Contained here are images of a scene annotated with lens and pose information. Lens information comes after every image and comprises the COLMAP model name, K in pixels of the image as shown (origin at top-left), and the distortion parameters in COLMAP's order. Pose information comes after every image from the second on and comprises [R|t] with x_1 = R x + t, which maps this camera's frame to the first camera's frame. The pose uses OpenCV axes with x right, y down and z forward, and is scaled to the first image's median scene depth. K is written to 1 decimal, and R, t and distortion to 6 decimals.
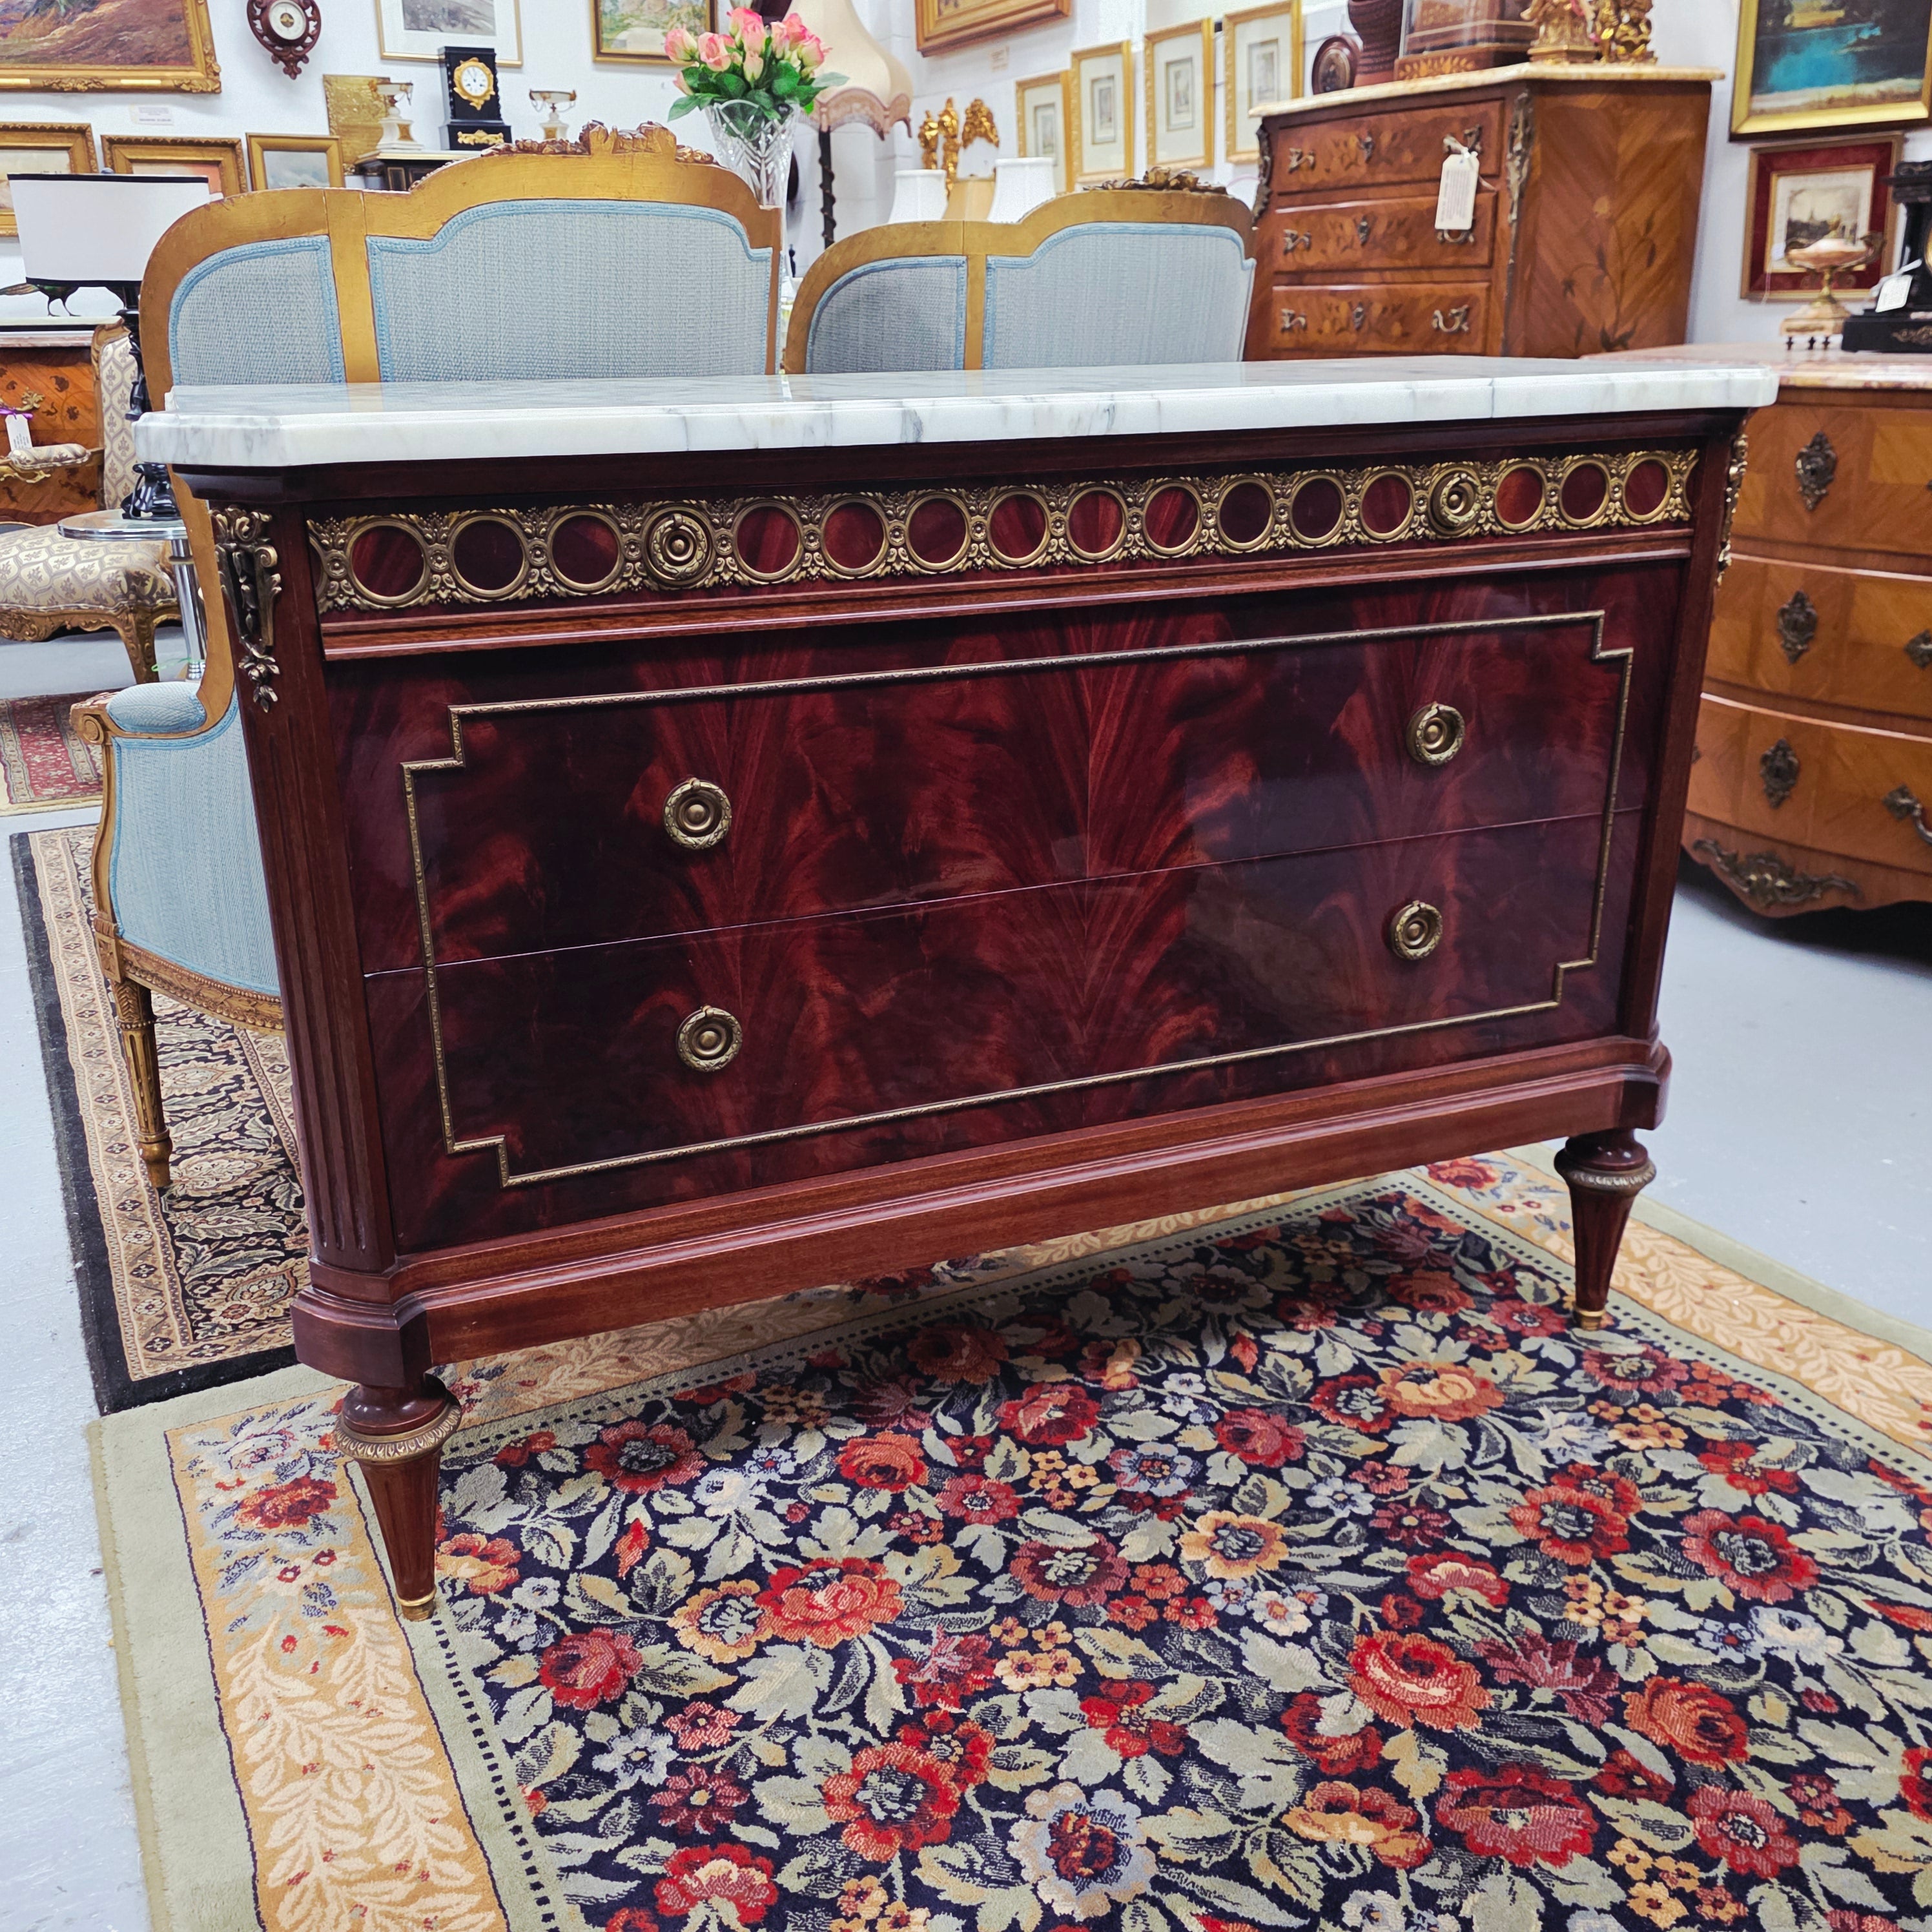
lens RADIAL K [[1841.2, 0, 999.8], [0, 1841.2, 967.8], [0, 0, 1]] dist [0.018704, -0.016509]
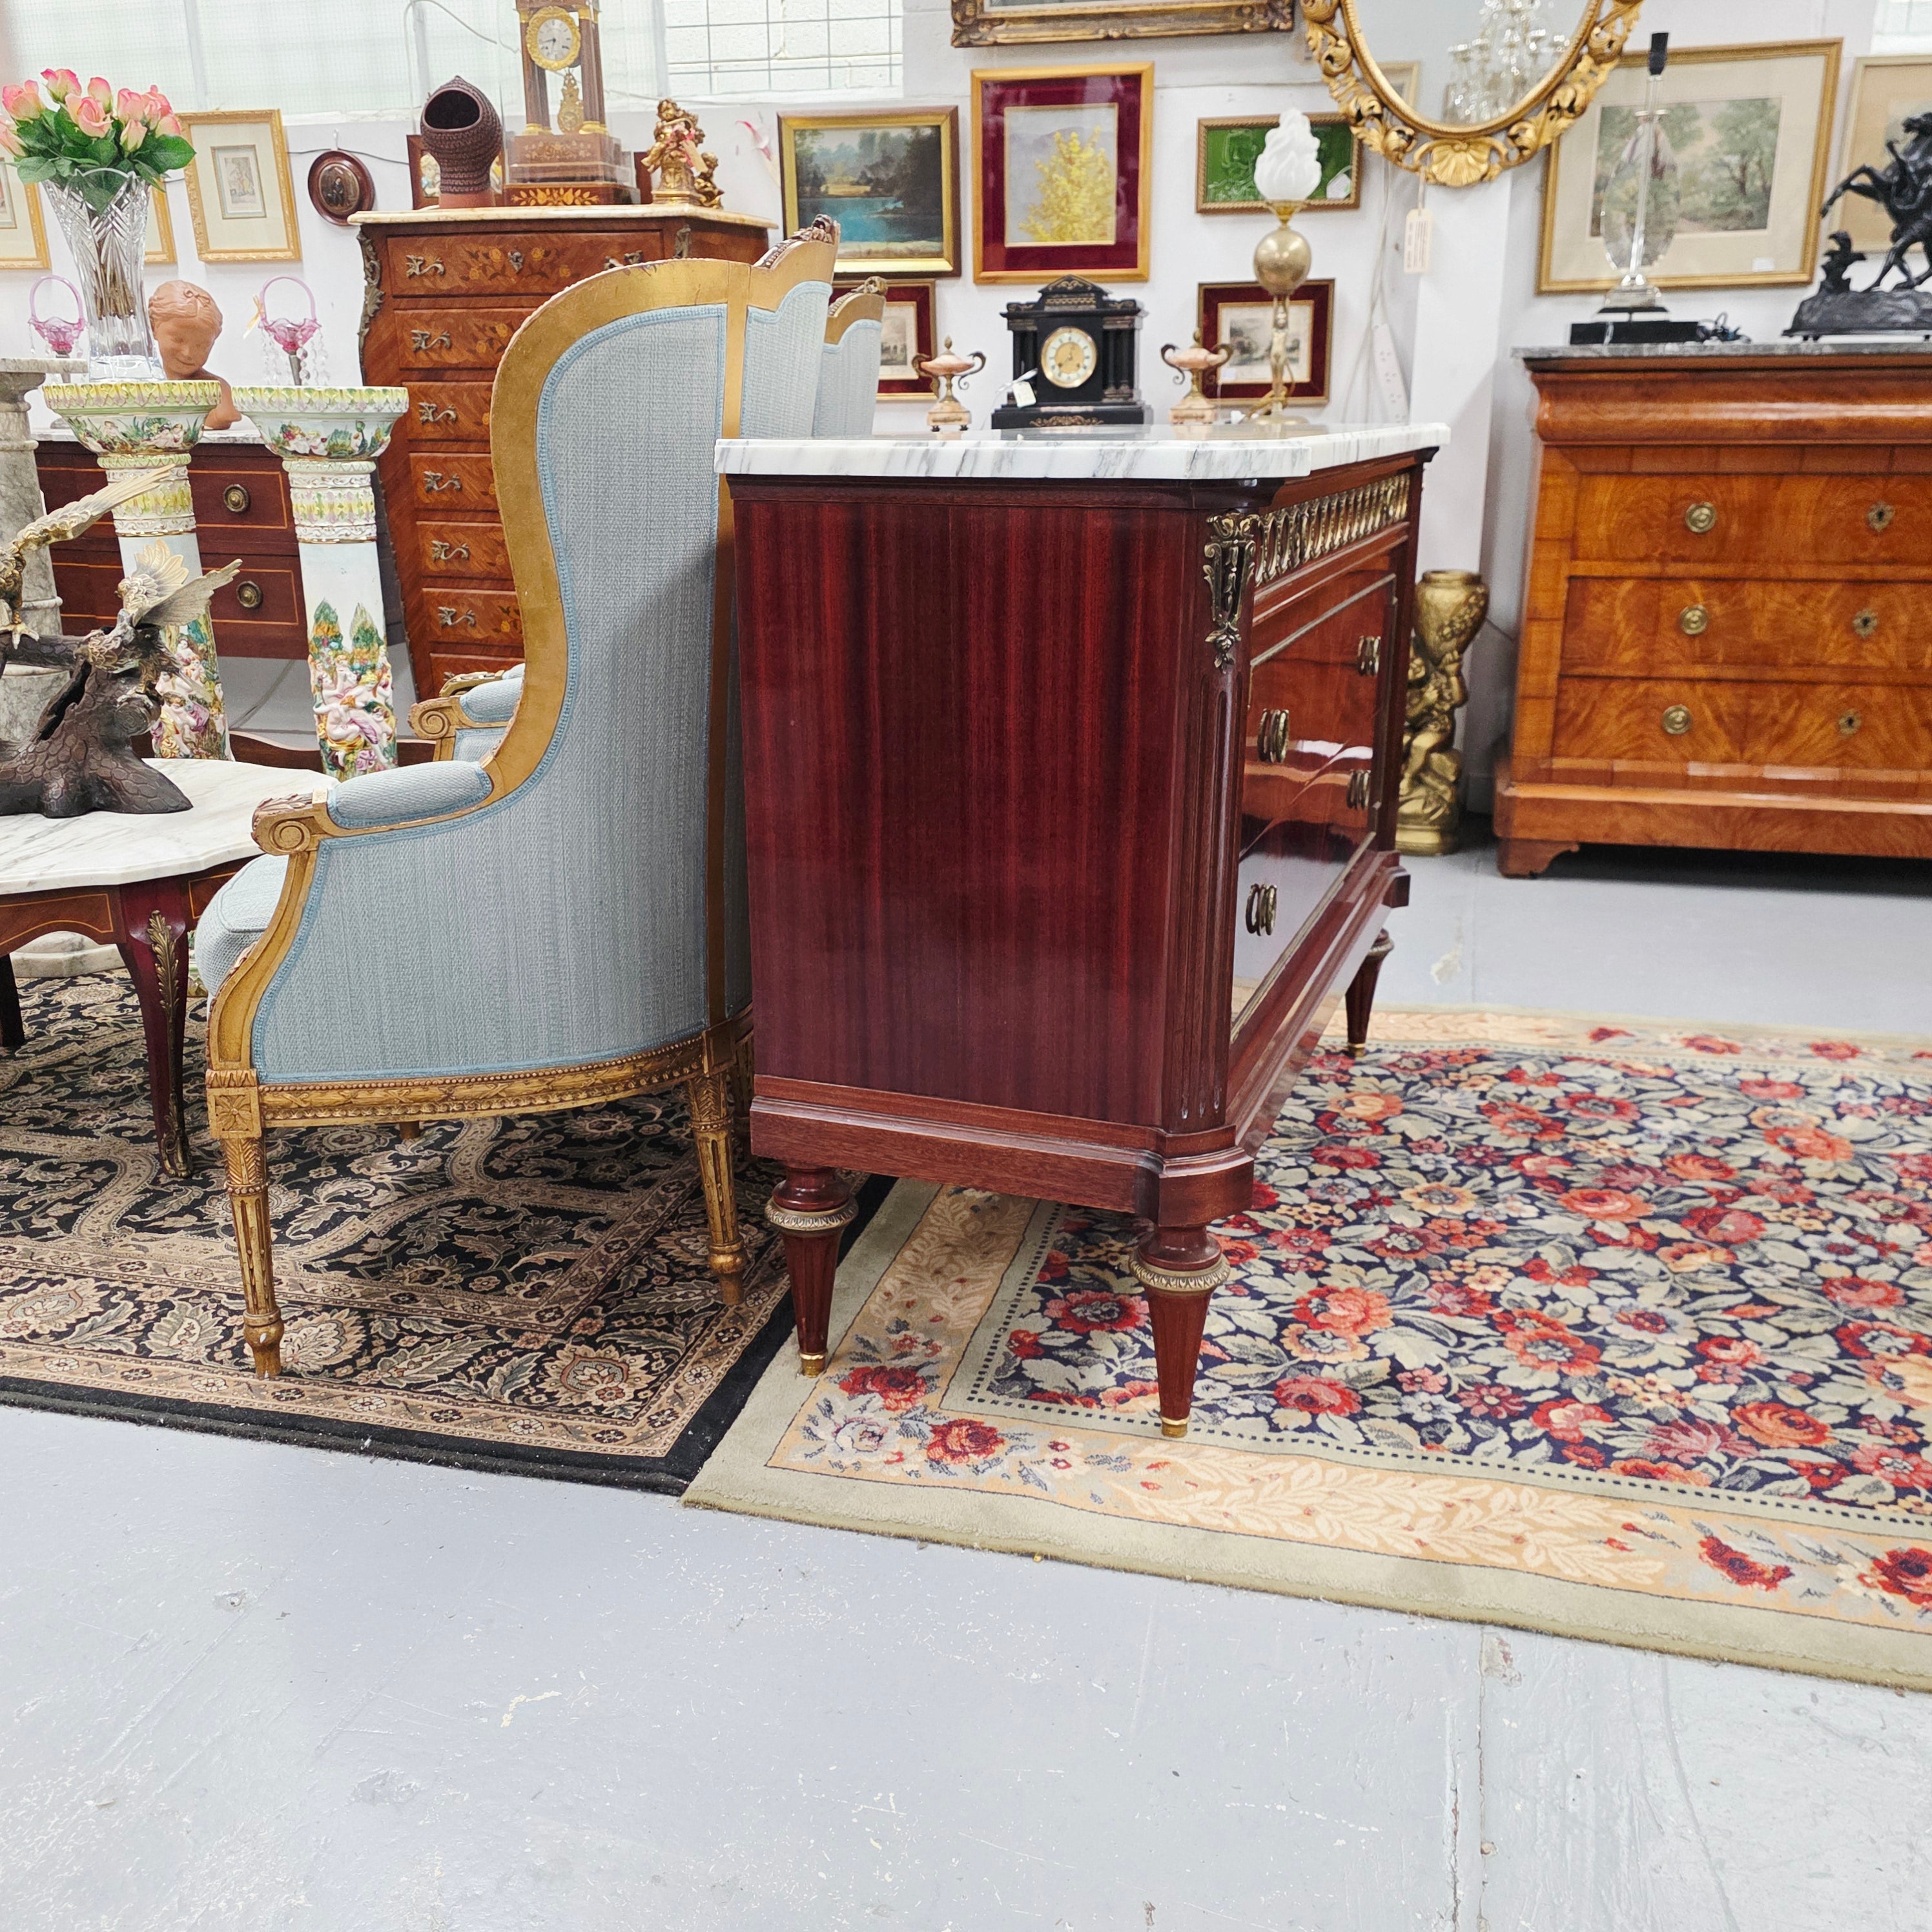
lens RADIAL K [[1842.3, 0, 1016.1], [0, 1842.3, 905.9], [0, 0, 1]] dist [0.025646, 0.000901]
pose [[0.661746, -0.190638, 0.725085, -1.137009], [0.254117, 0.966916, 0.022301, -0.032168], [-0.705348, 0.169499, 0.688298, 0.186872]]
